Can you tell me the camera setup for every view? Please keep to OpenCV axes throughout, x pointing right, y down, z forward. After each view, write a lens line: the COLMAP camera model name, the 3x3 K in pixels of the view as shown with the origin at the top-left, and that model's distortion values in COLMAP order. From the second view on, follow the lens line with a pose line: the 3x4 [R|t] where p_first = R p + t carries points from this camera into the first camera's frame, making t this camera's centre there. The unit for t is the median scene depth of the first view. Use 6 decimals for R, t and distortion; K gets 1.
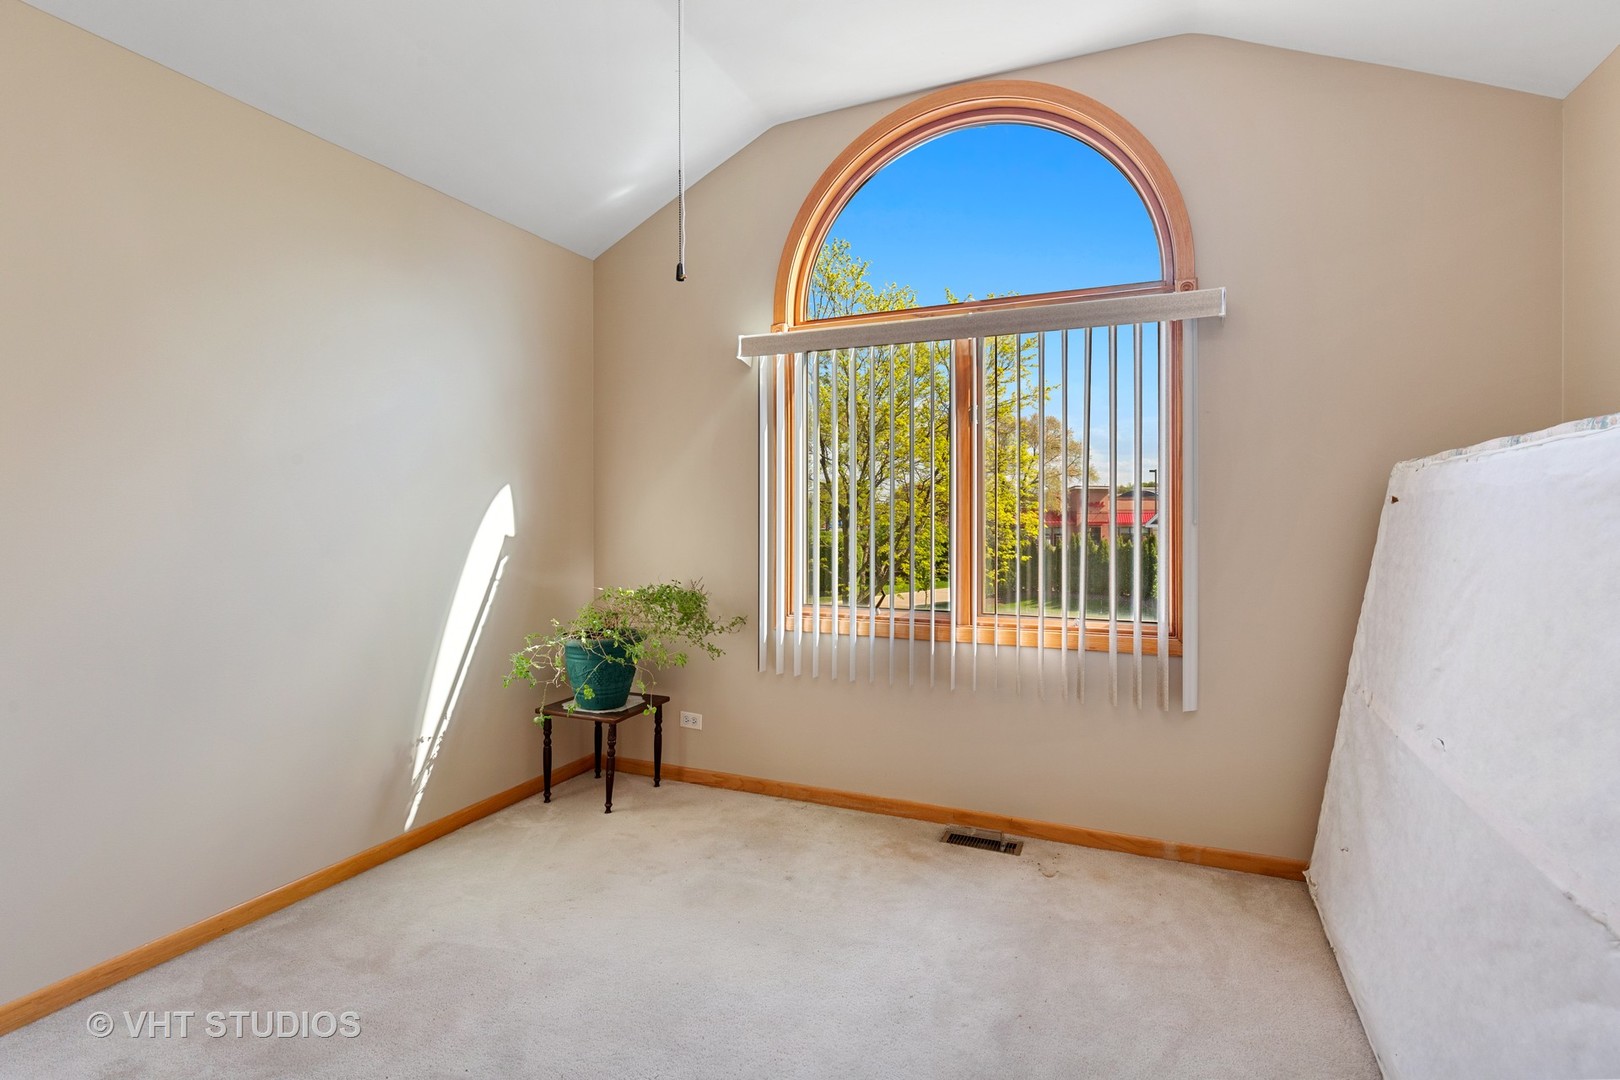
lens RADIAL K [[778.8, 0, 833.5], [0, 778.8, 516.0], [0, 0, 1]] dist [0.000783, -0.000711]
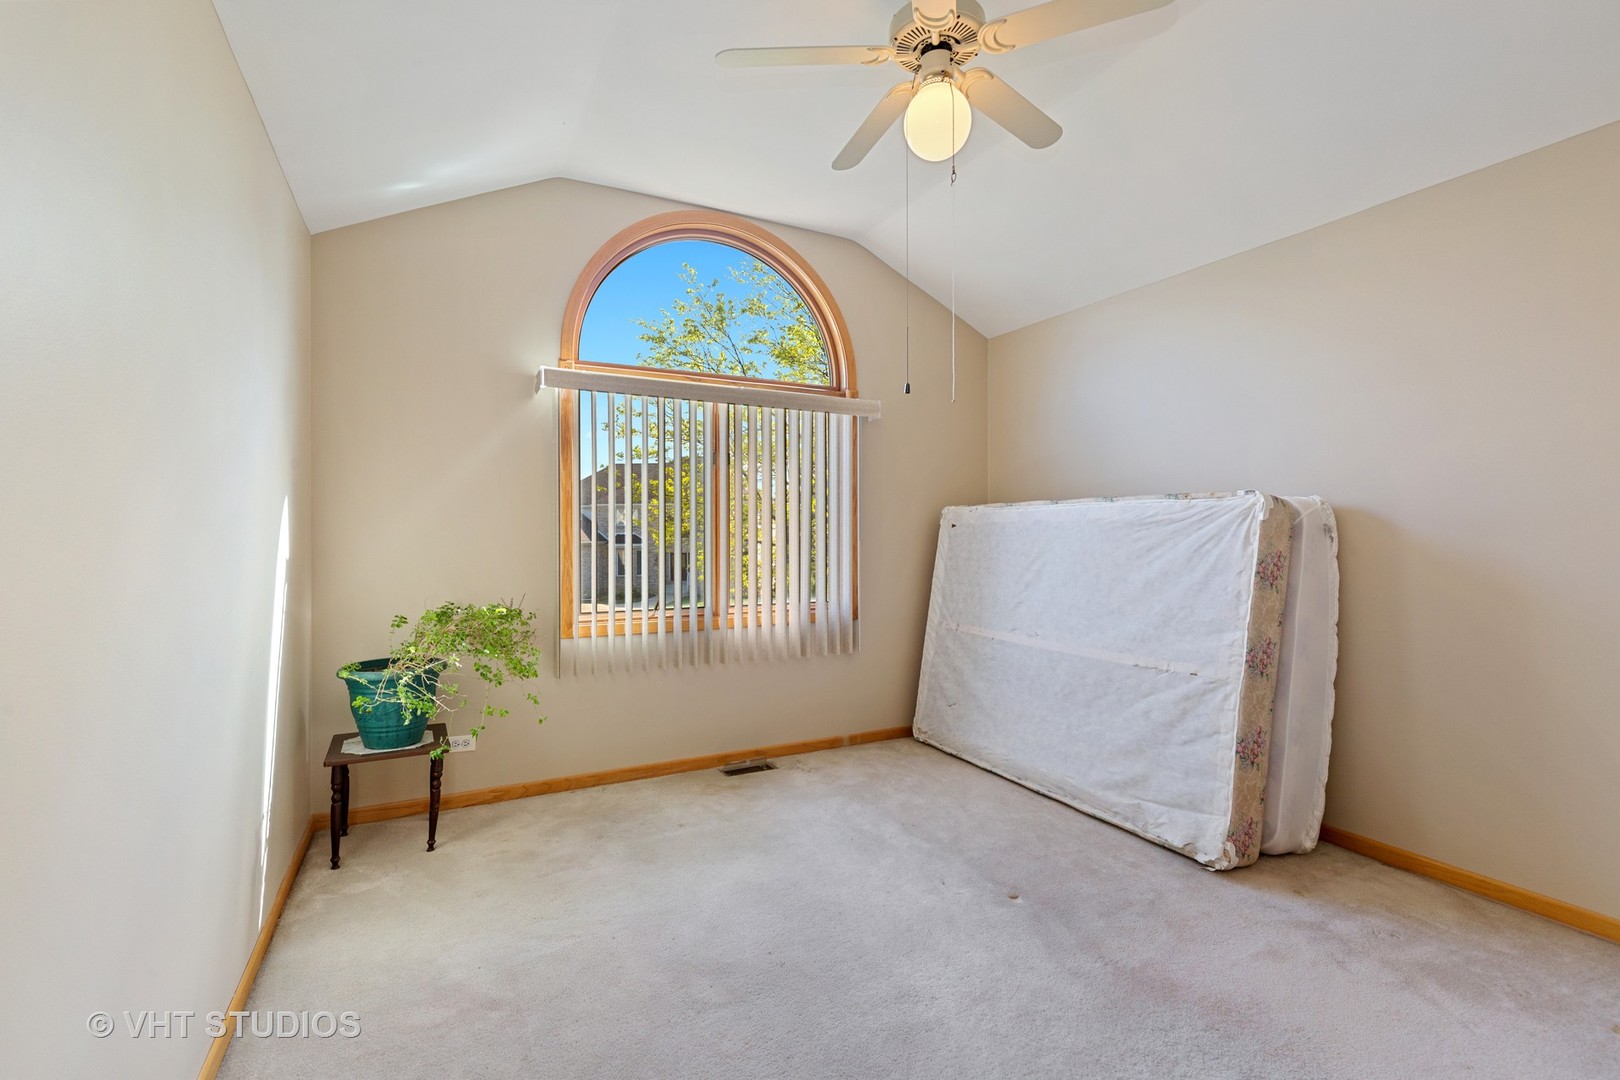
lens RADIAL K [[729.9, 0, 822.9], [0, 729.9, 535.4], [0, 0, 1]] dist [0.003970, 0.000769]
pose [[0.626108, -0.004741, 0.779722, -0.726316], [0.003044, 0.999989, 0.003636, -0.002817], [-0.779730, 0.000097, 0.626115, 0.080123]]
